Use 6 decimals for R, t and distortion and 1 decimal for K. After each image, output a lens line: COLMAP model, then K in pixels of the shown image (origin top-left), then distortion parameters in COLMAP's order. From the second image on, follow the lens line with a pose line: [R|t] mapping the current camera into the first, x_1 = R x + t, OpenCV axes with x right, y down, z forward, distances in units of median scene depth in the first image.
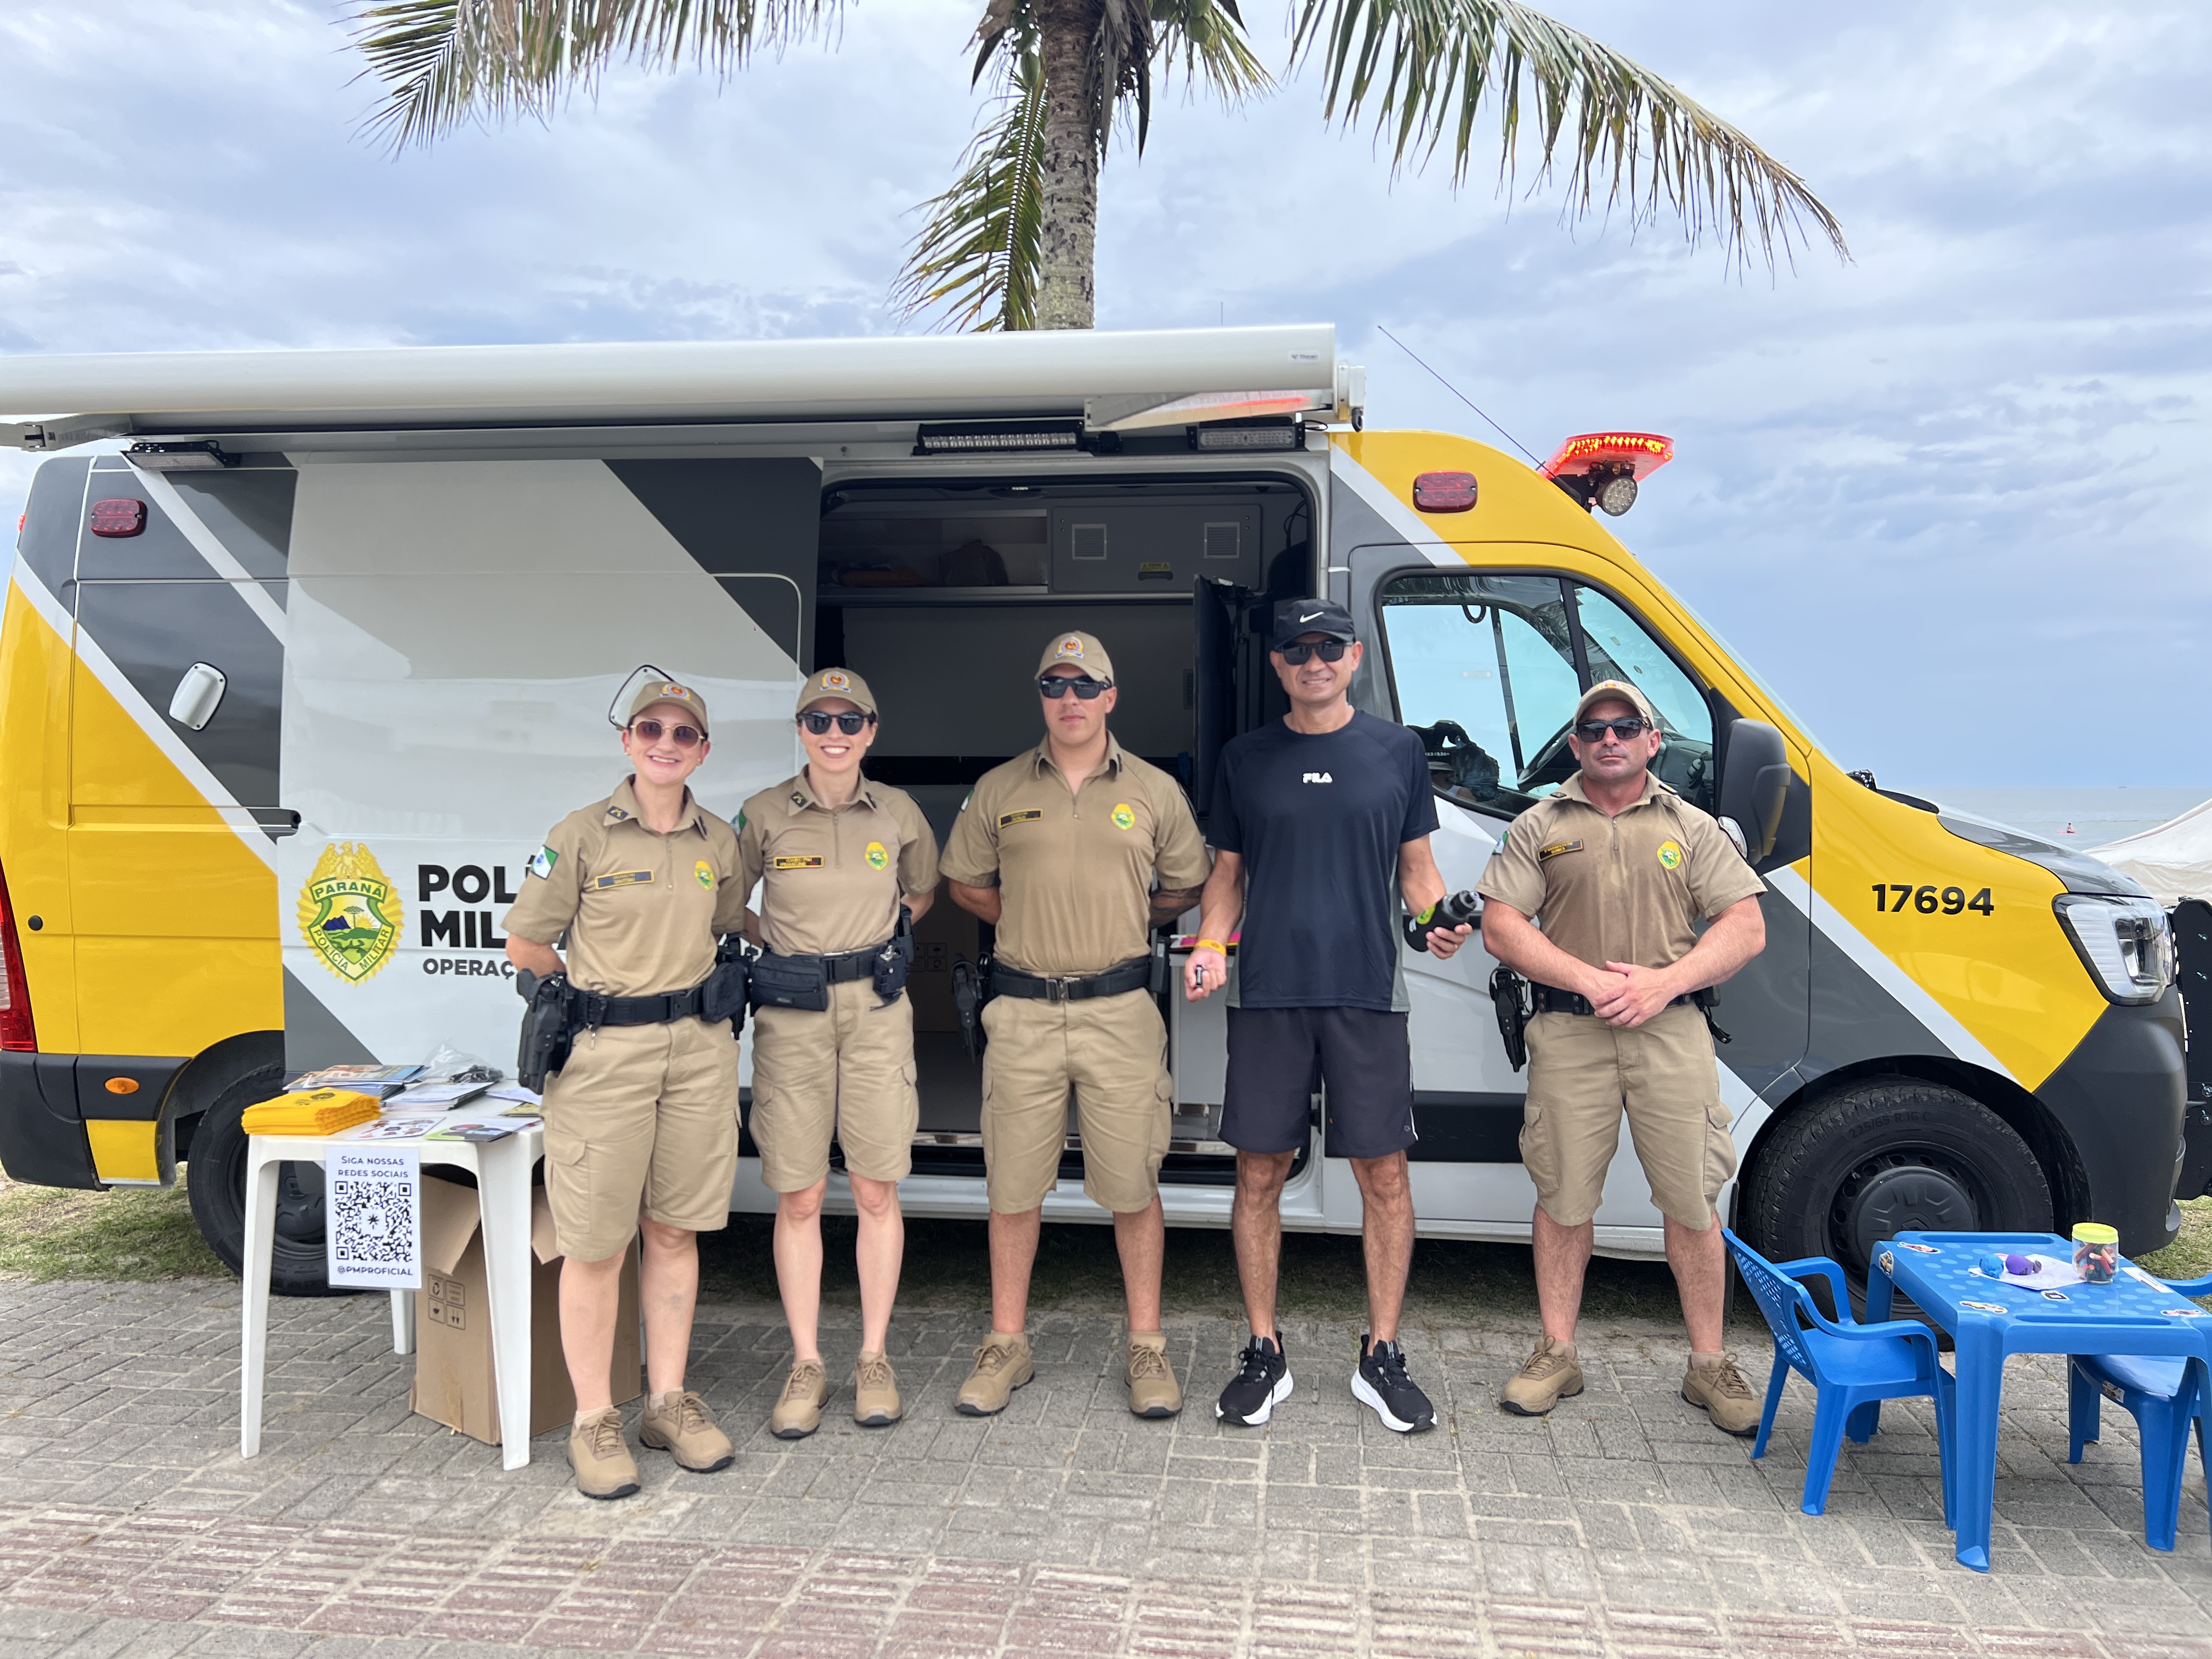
lens RADIAL K [[1662.7, 0, 1106.0], [0, 1662.7, 829.5], [0, 0, 1]] dist [0.053624, -0.069859]
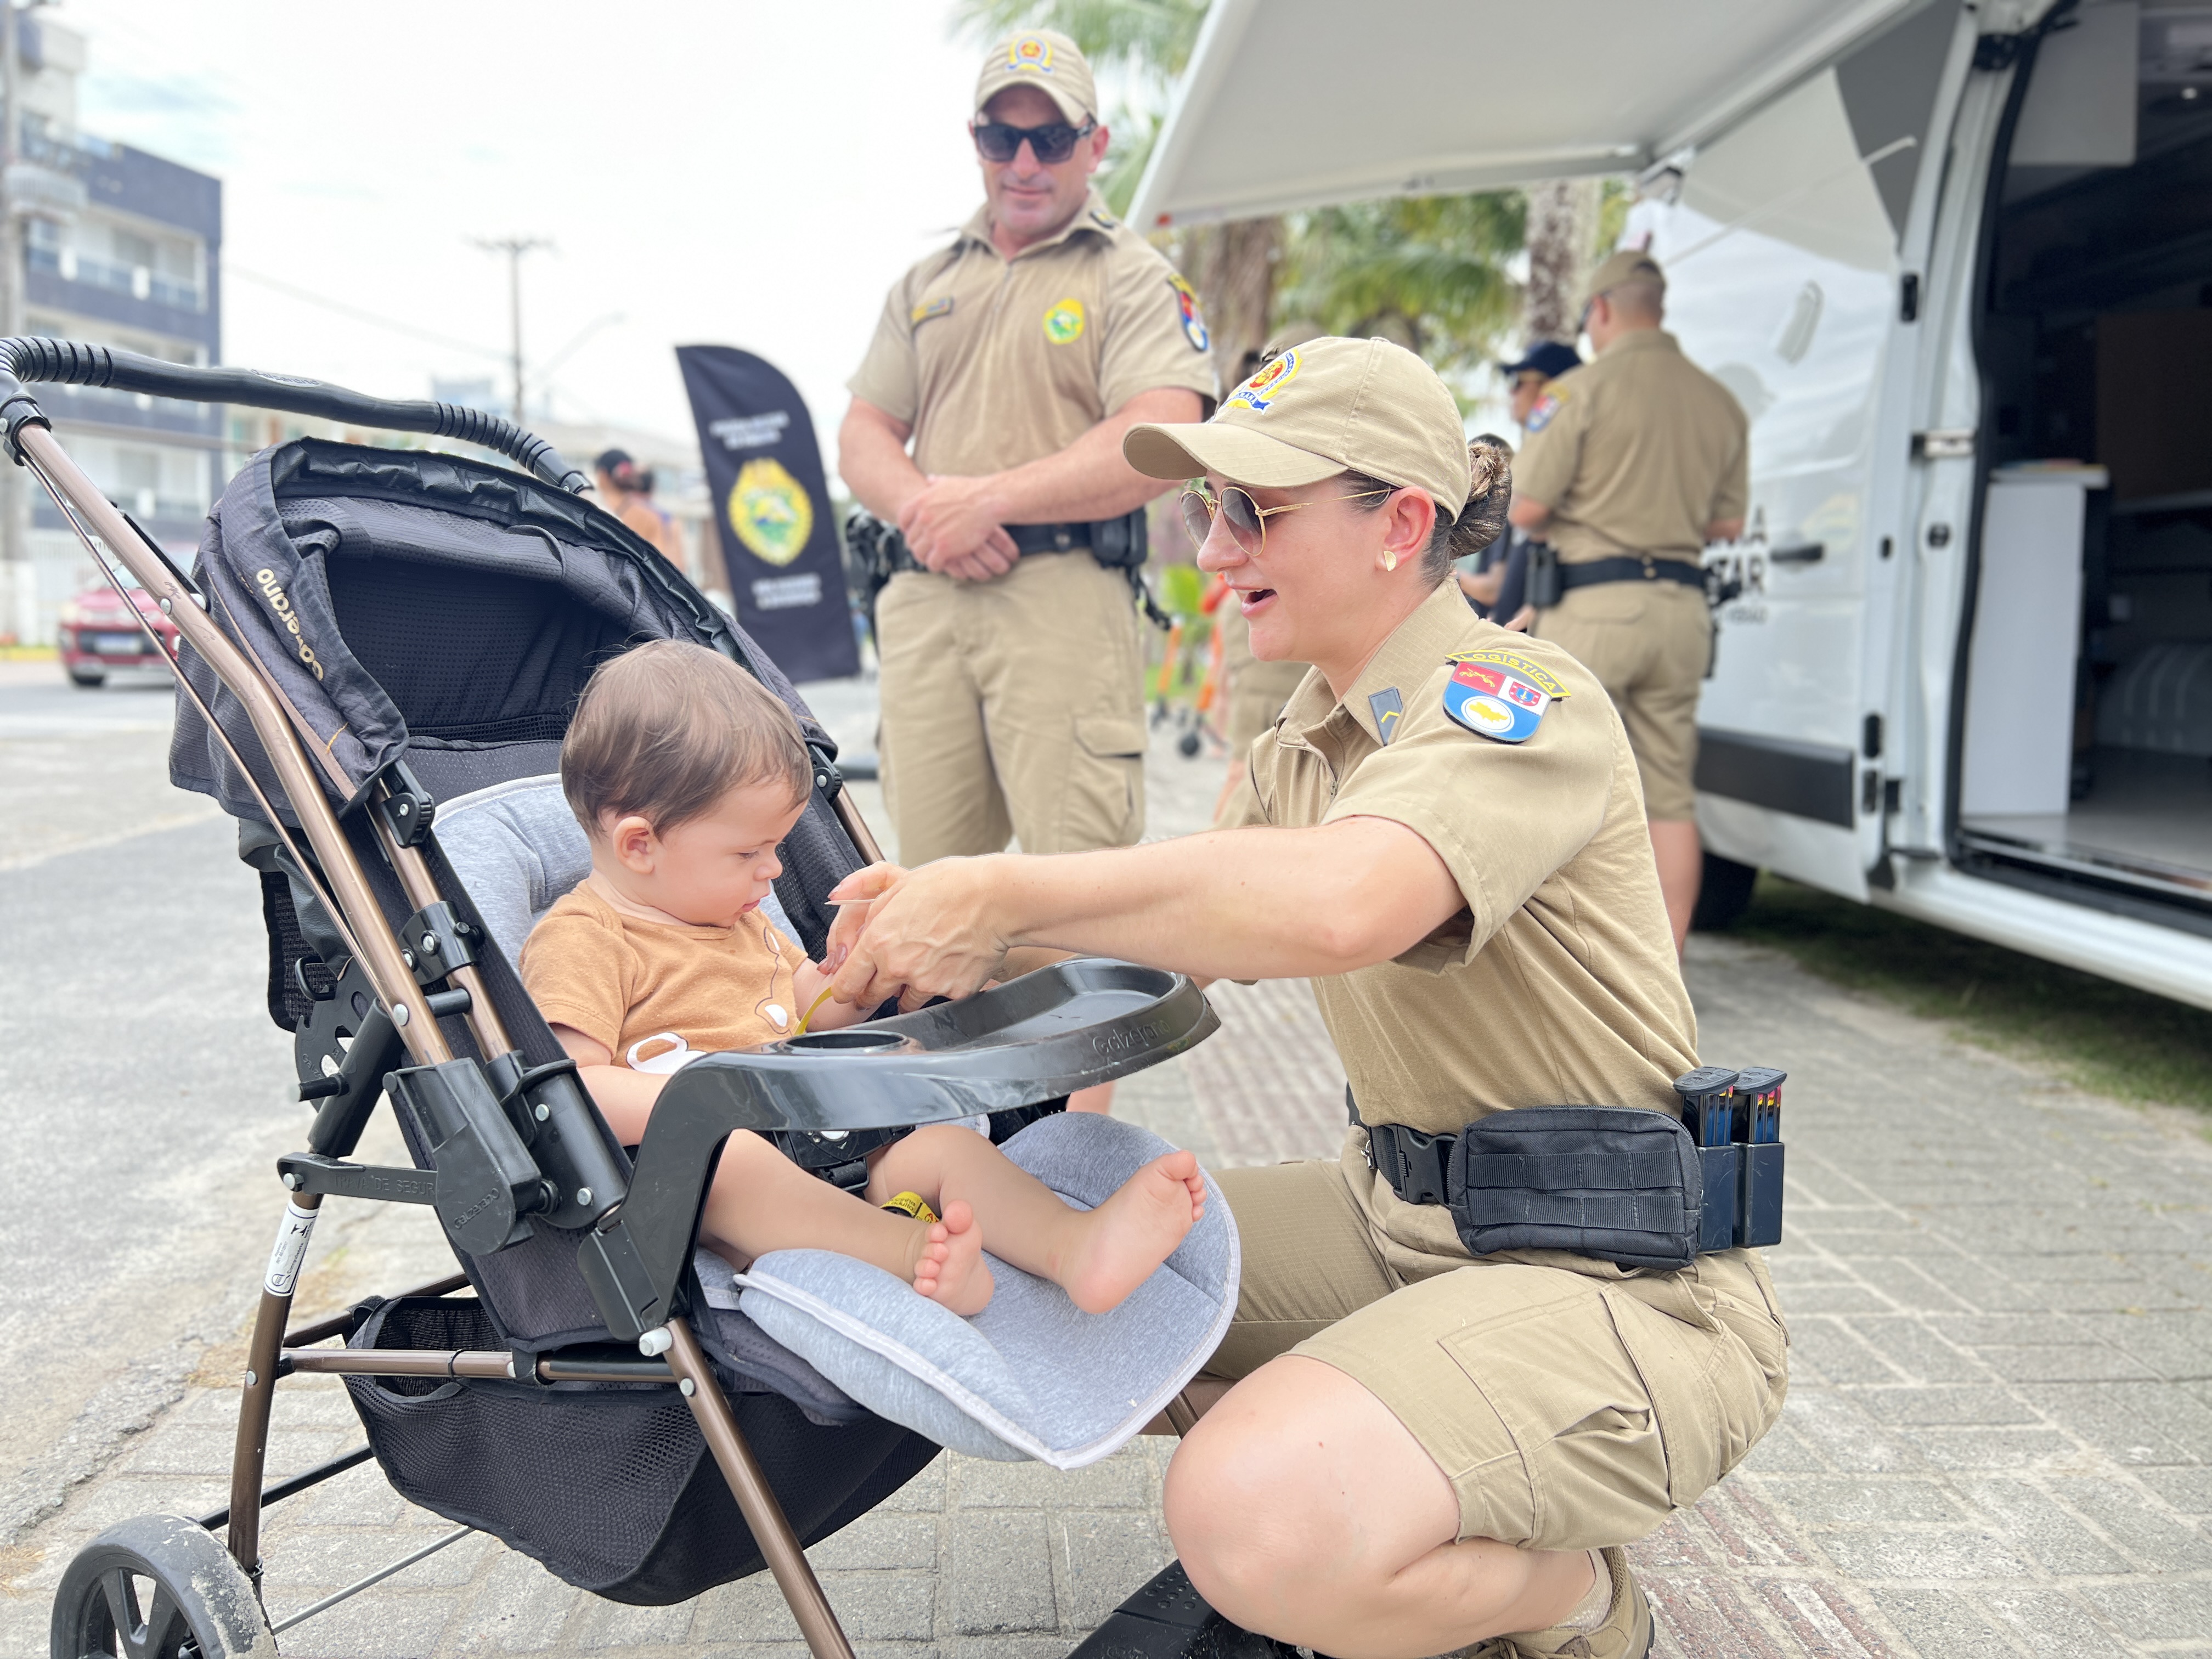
lens RADIAL K [[1690.0, 0, 1095.4], [0, 1690.0, 826.9], [0, 0, 1]] dist [0.042887, -0.038416]
pose [[0.208604, 0.121442, -0.970431, 0.610164], [-0.071290, 0.991509, 0.108756, 0.128188], [0.975398, 0.046495, 0.215491, 0.434341]]
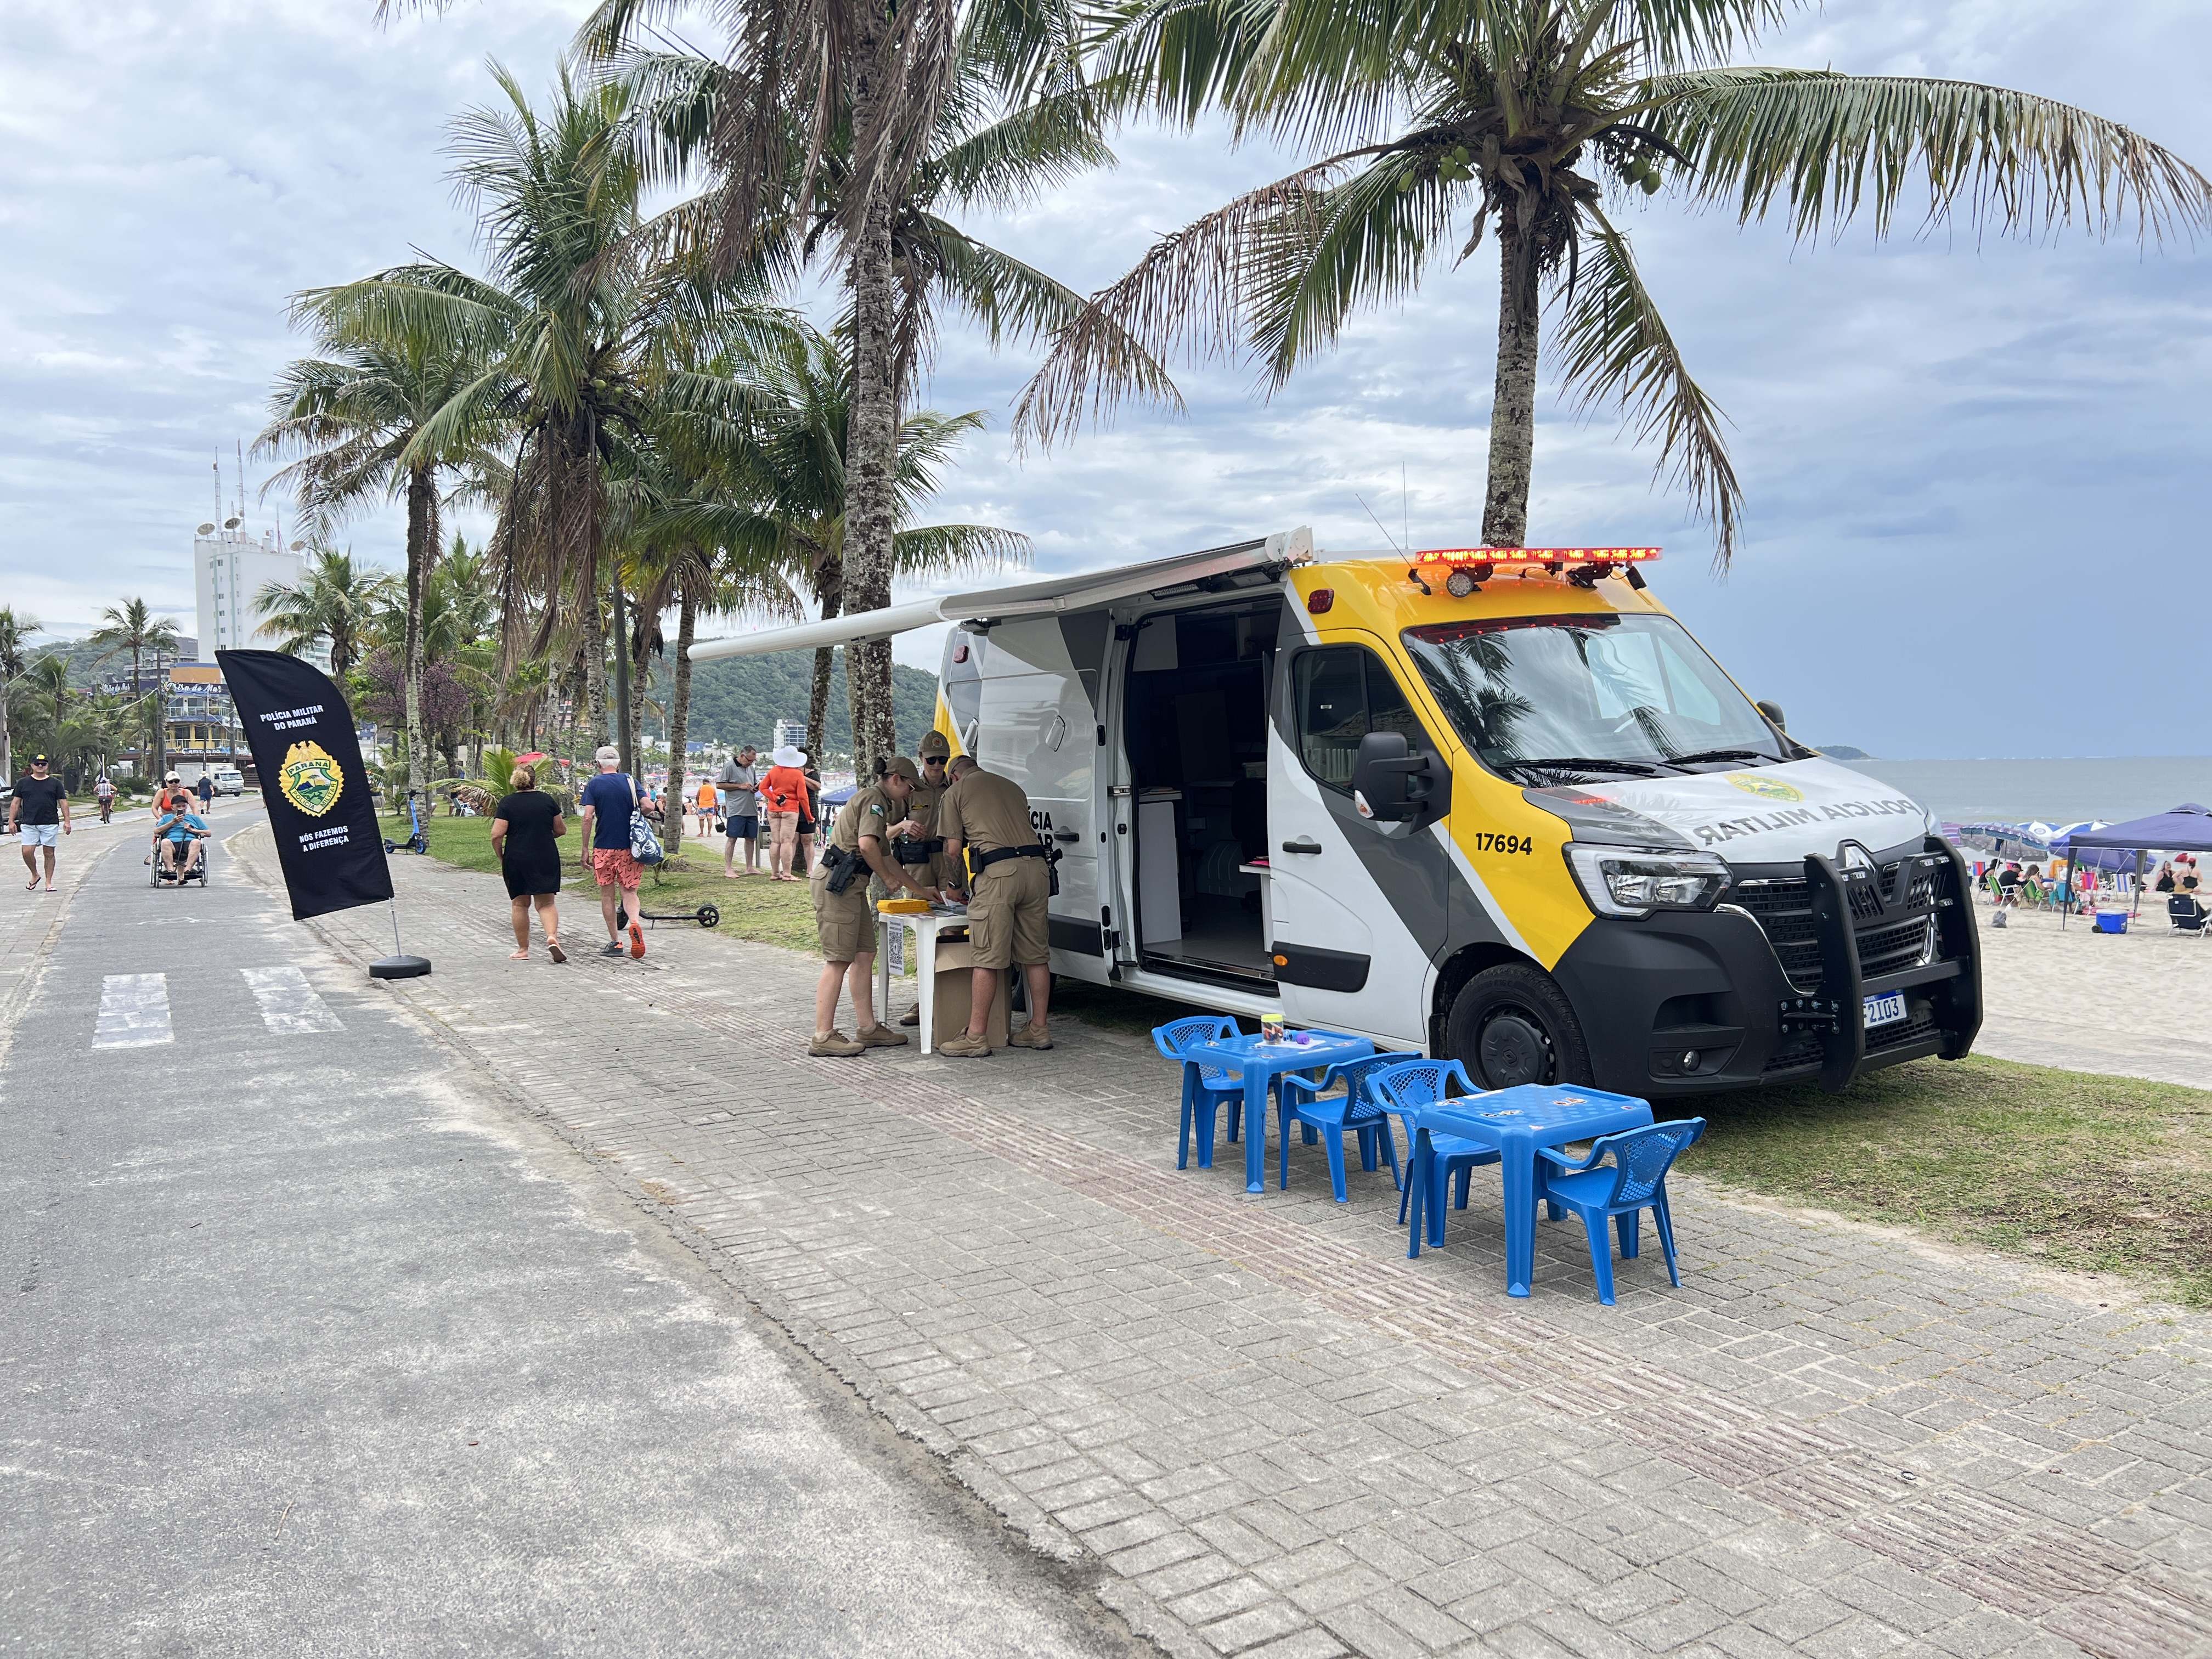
lens RADIAL K [[1655.8, 0, 1119.5], [0, 1655.8, 828.9], [0, 0, 1]] dist [0.190087, -0.512215]
pose [[0.624954, 0.023040, -0.780321, 1.424176], [-0.012330, 0.999731, 0.019643, 0.002046], [0.780564, -0.002655, 0.625070, -0.240799]]
